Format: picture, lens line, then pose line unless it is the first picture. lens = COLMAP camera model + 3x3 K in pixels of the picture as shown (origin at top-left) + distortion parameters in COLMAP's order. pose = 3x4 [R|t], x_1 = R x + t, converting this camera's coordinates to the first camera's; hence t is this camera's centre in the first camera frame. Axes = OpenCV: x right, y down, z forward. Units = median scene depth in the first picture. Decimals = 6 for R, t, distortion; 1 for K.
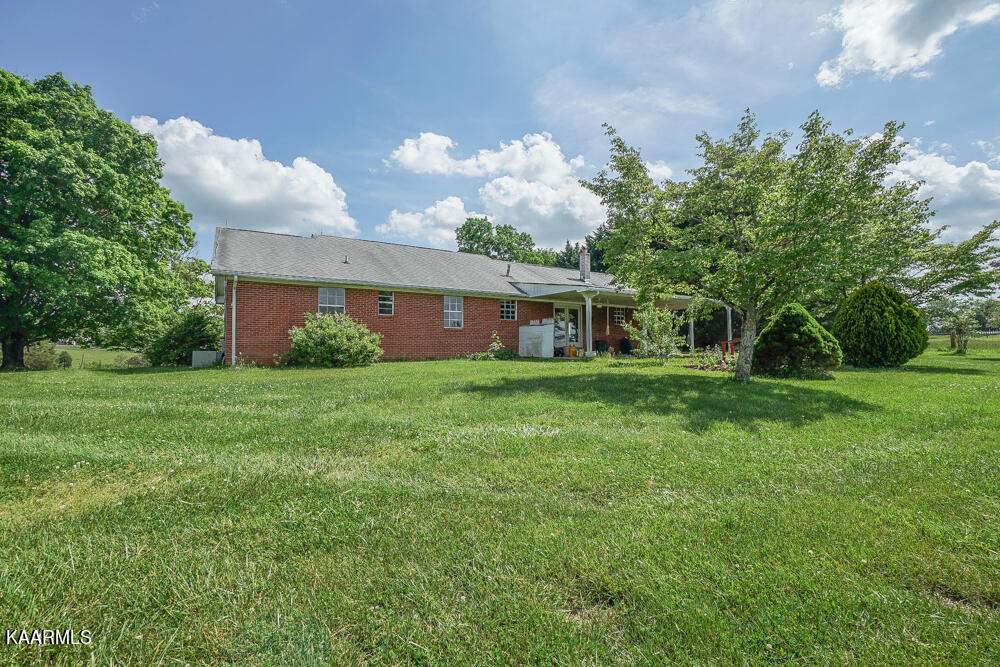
lens RADIAL K [[440.4, 0, 489.7], [0, 440.4, 333.7], [0, 0, 1]] dist [-0.067879, 0.026105]
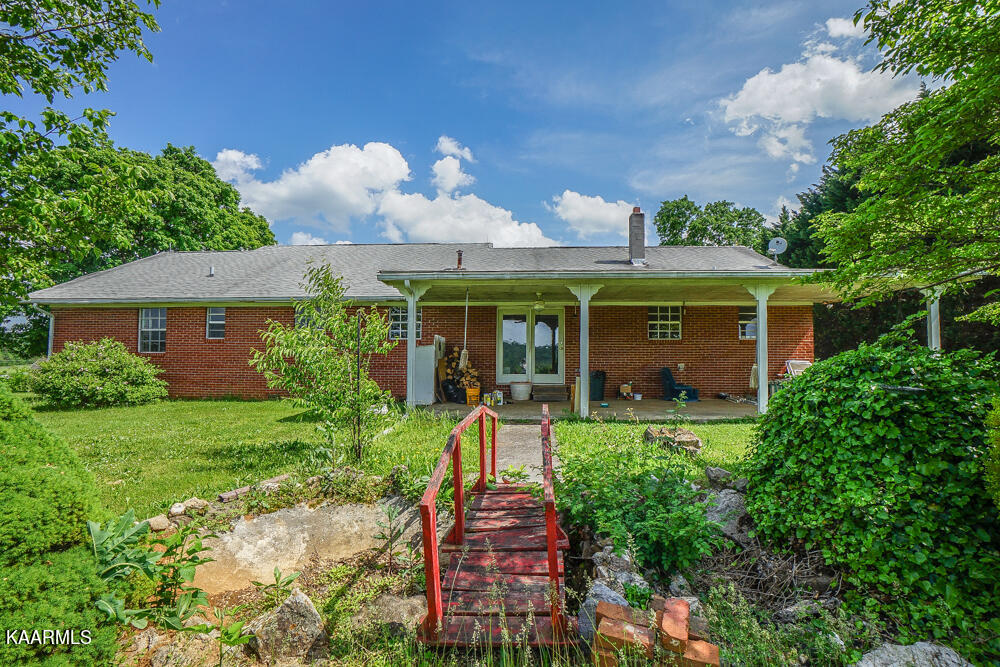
lens RADIAL K [[440.4, 0, 489.7], [0, 440.4, 333.7], [0, 0, 1]] dist [-0.067879, 0.026105]
pose [[0.740598, -0.033510, -0.671112, 0.479128], [0.000204, 0.998767, -0.049646, -0.009569], [0.671948, 0.036631, 0.739692, 0.560989]]
